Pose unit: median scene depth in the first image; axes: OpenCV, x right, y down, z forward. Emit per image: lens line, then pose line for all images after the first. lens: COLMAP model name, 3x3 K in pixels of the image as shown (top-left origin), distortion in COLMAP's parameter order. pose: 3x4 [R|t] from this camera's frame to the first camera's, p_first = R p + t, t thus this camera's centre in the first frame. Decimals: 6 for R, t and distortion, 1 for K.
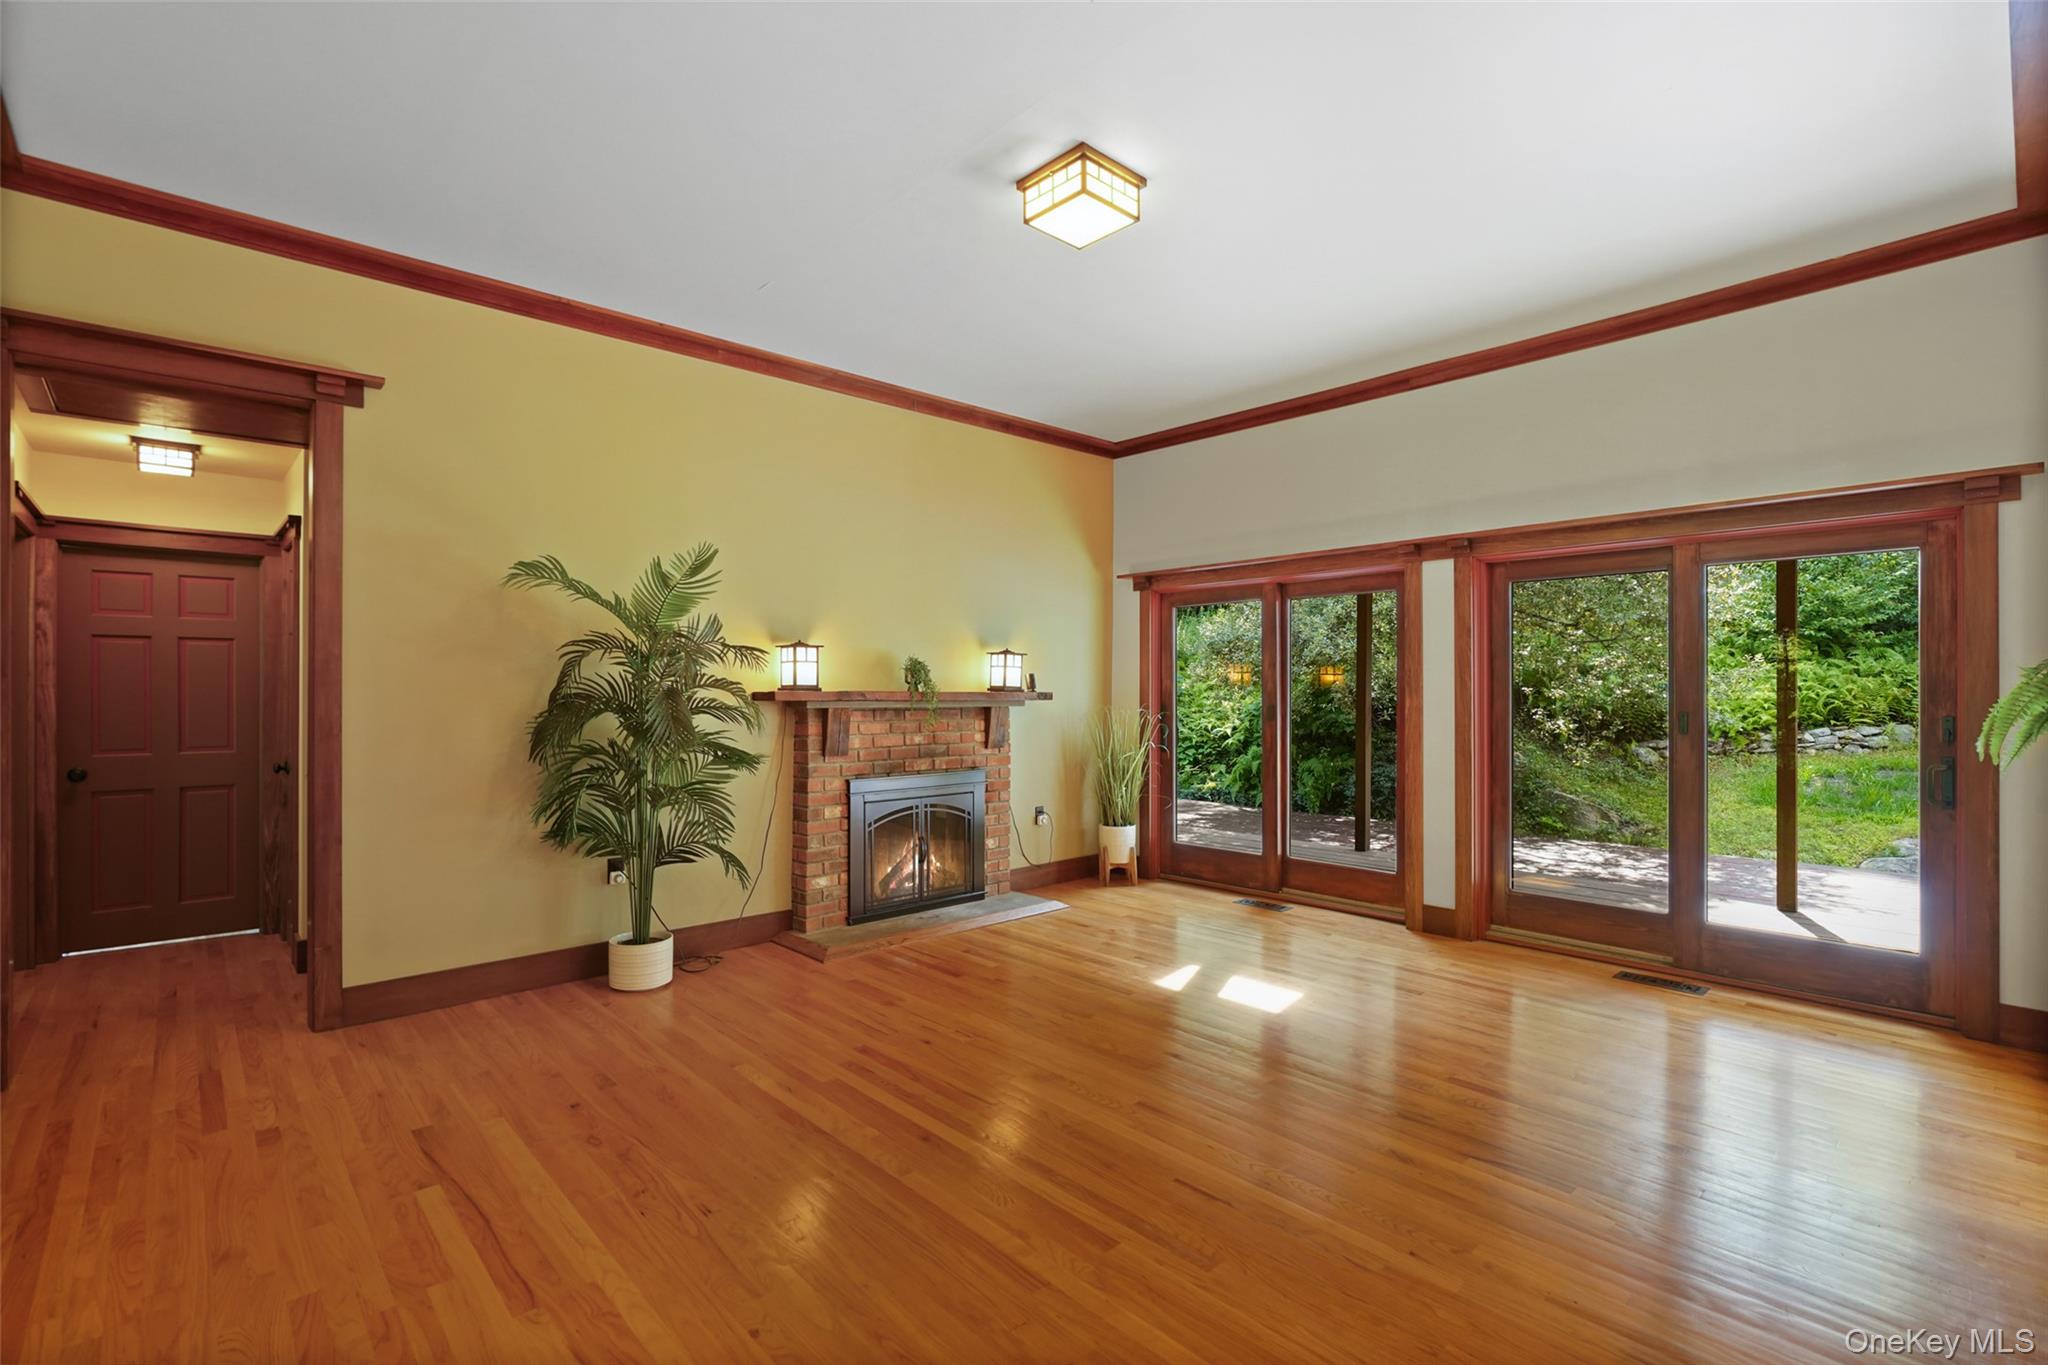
lens RADIAL K [[932.7, 0, 1024.5], [0, 932.7, 687.8], [0, 0, 1]] dist [-0.008926, 0.003530]
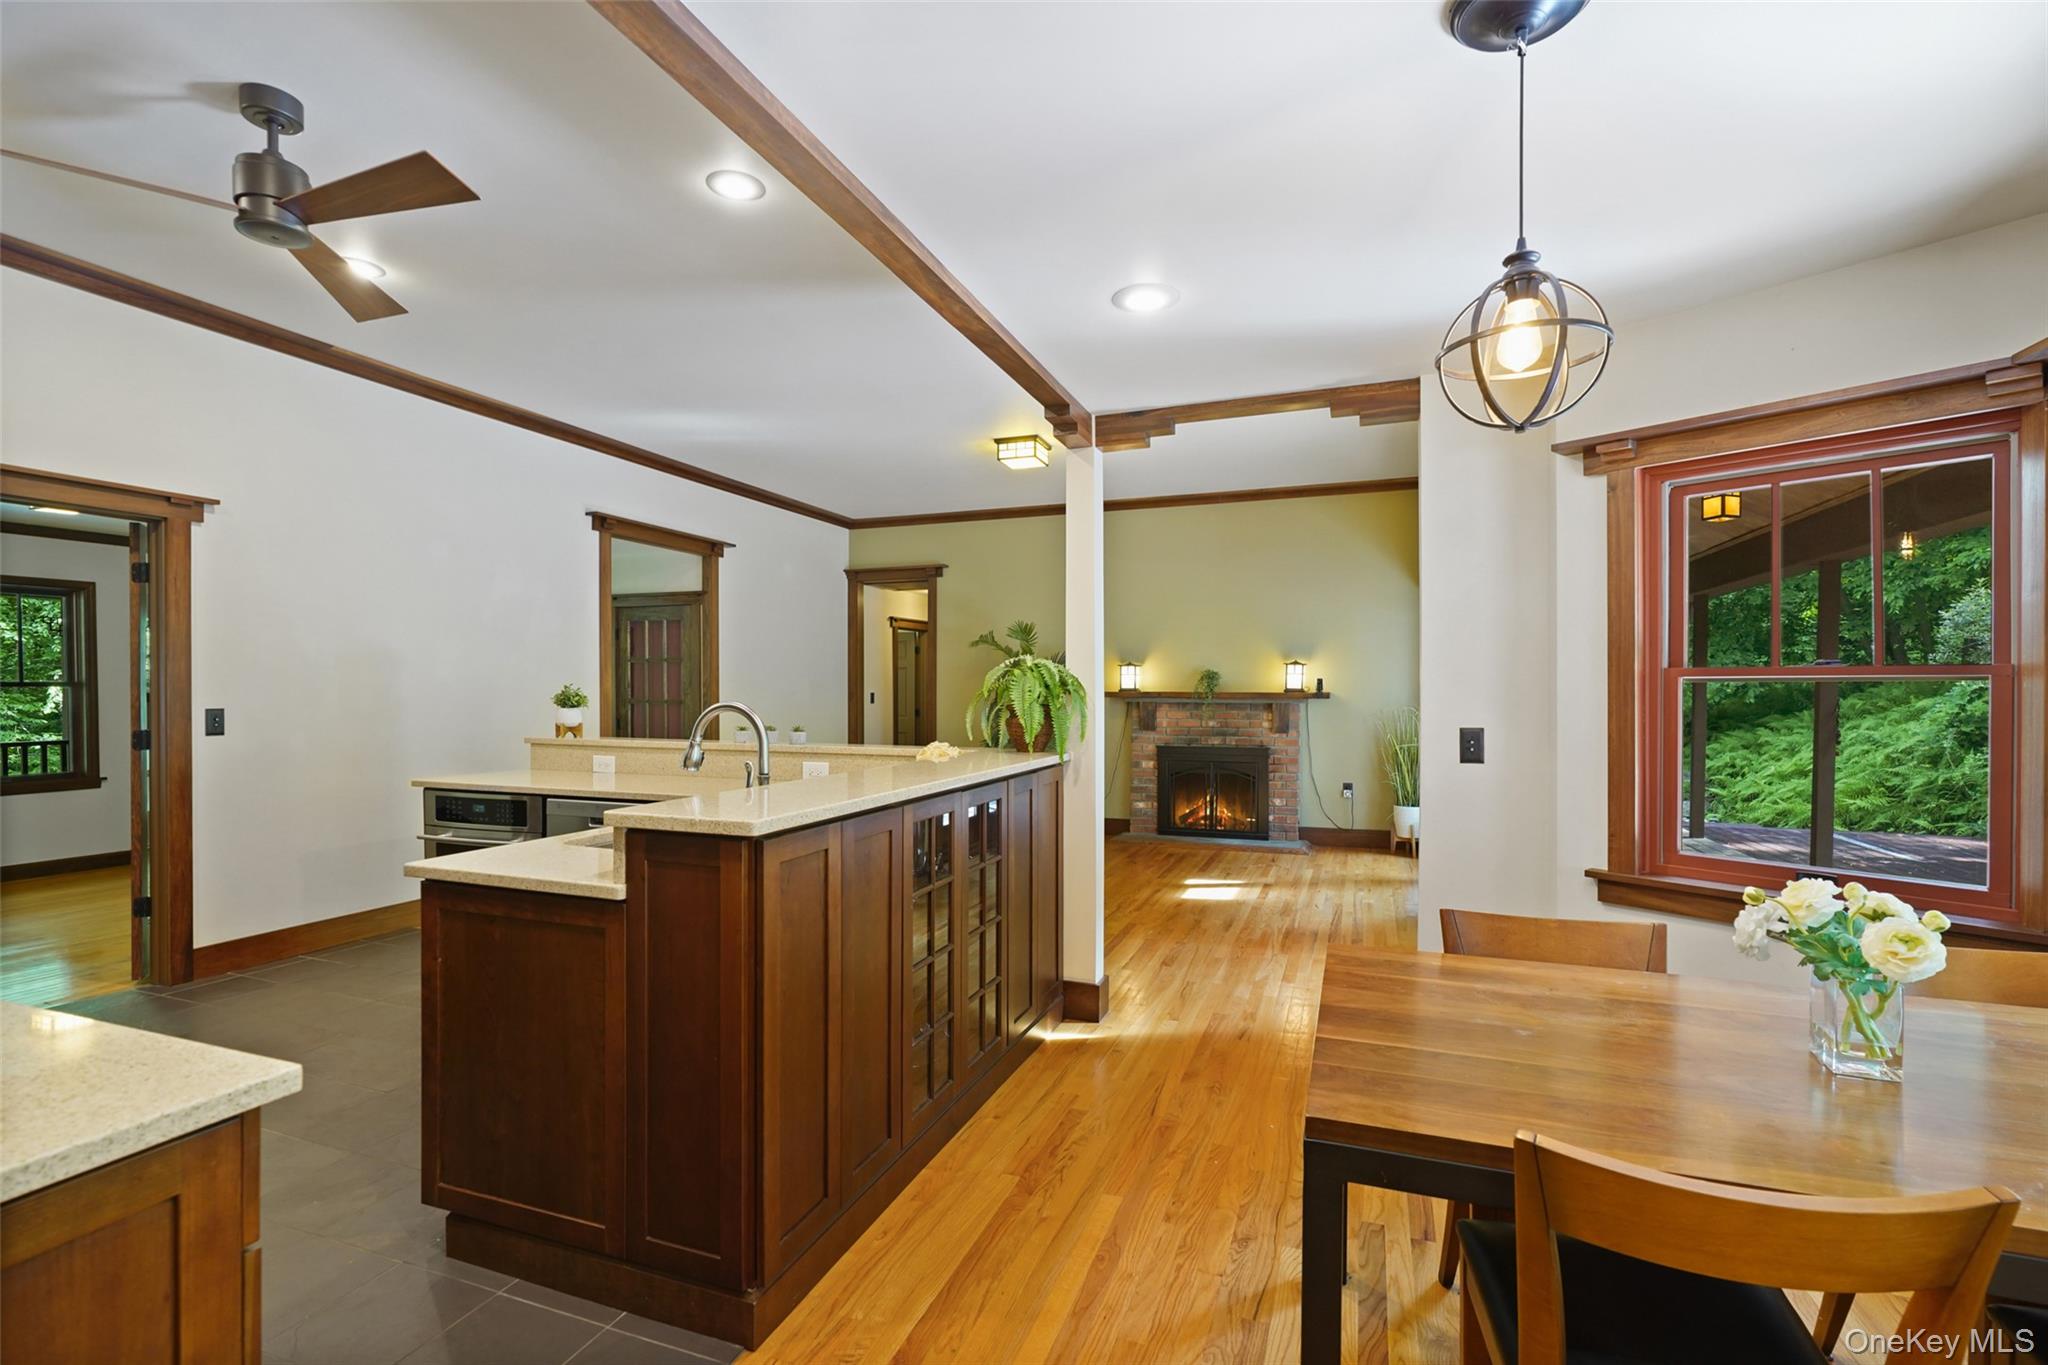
lens RADIAL K [[932.7, 0, 1011.2], [0, 932.7, 691.7], [0, 0, 1]] dist [-0.008926, 0.003530]
pose [[0.448790, 0.002435, -0.893634, 1.195963], [0.001507, 0.999993, 0.003482, -0.002489], [0.893636, -0.002910, 0.448783, 0.034661]]
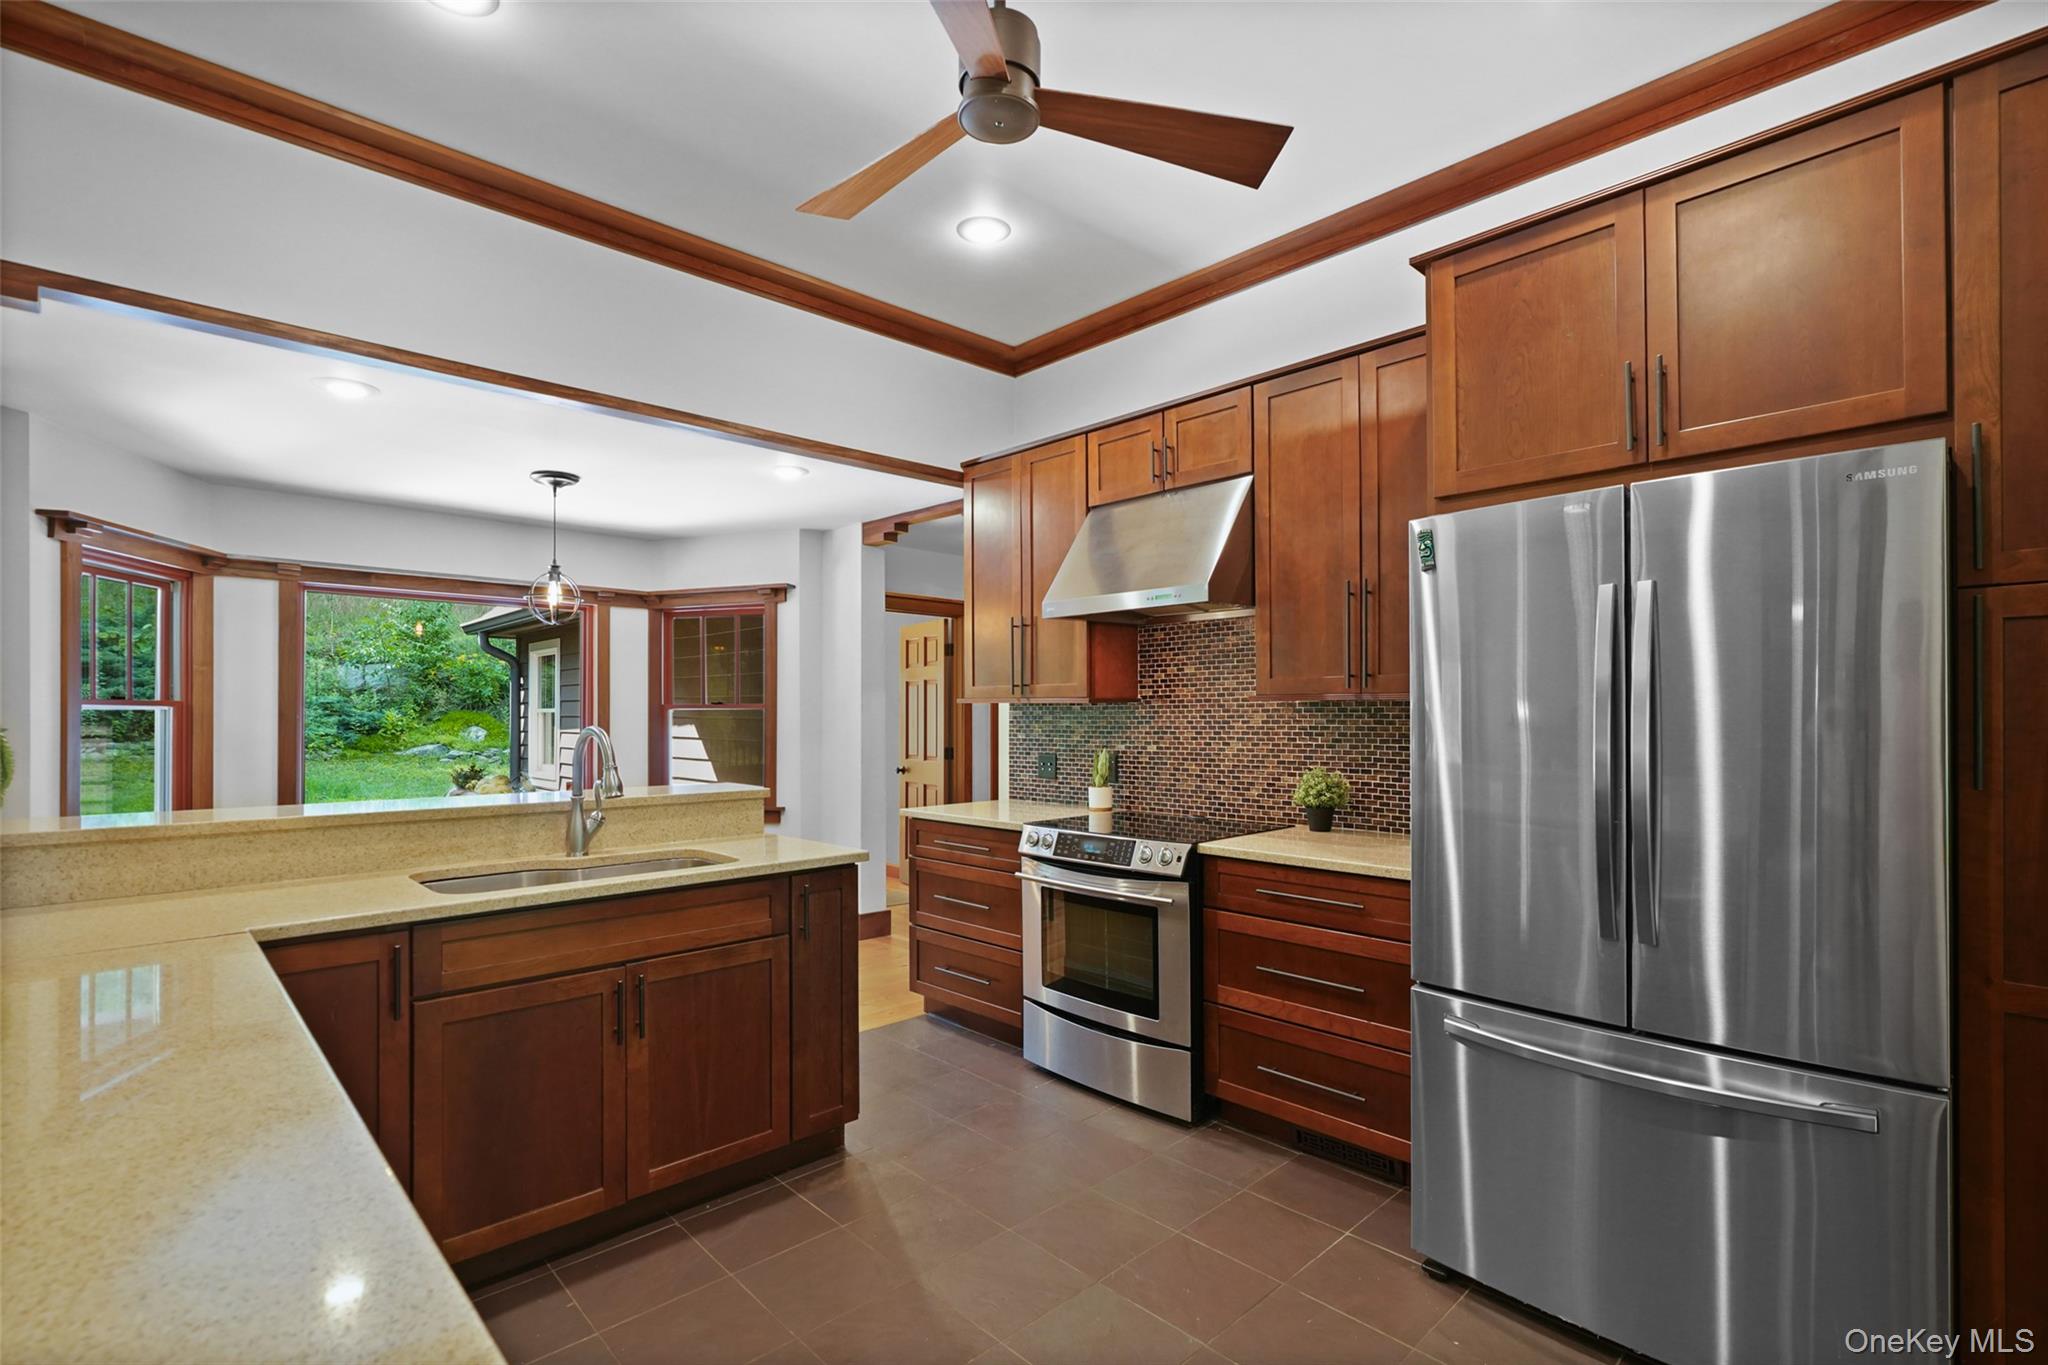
lens RADIAL K [[932.7, 0, 1005.2], [0, 932.7, 711.9], [0, 0, 1]] dist [-0.008926, 0.003530]
pose [[-0.003841, 0.001754, 0.999991, 0.098940], [-0.002498, 0.999995, -0.001763, -0.003455], [-0.999990, -0.002504, -0.003836, -0.108755]]
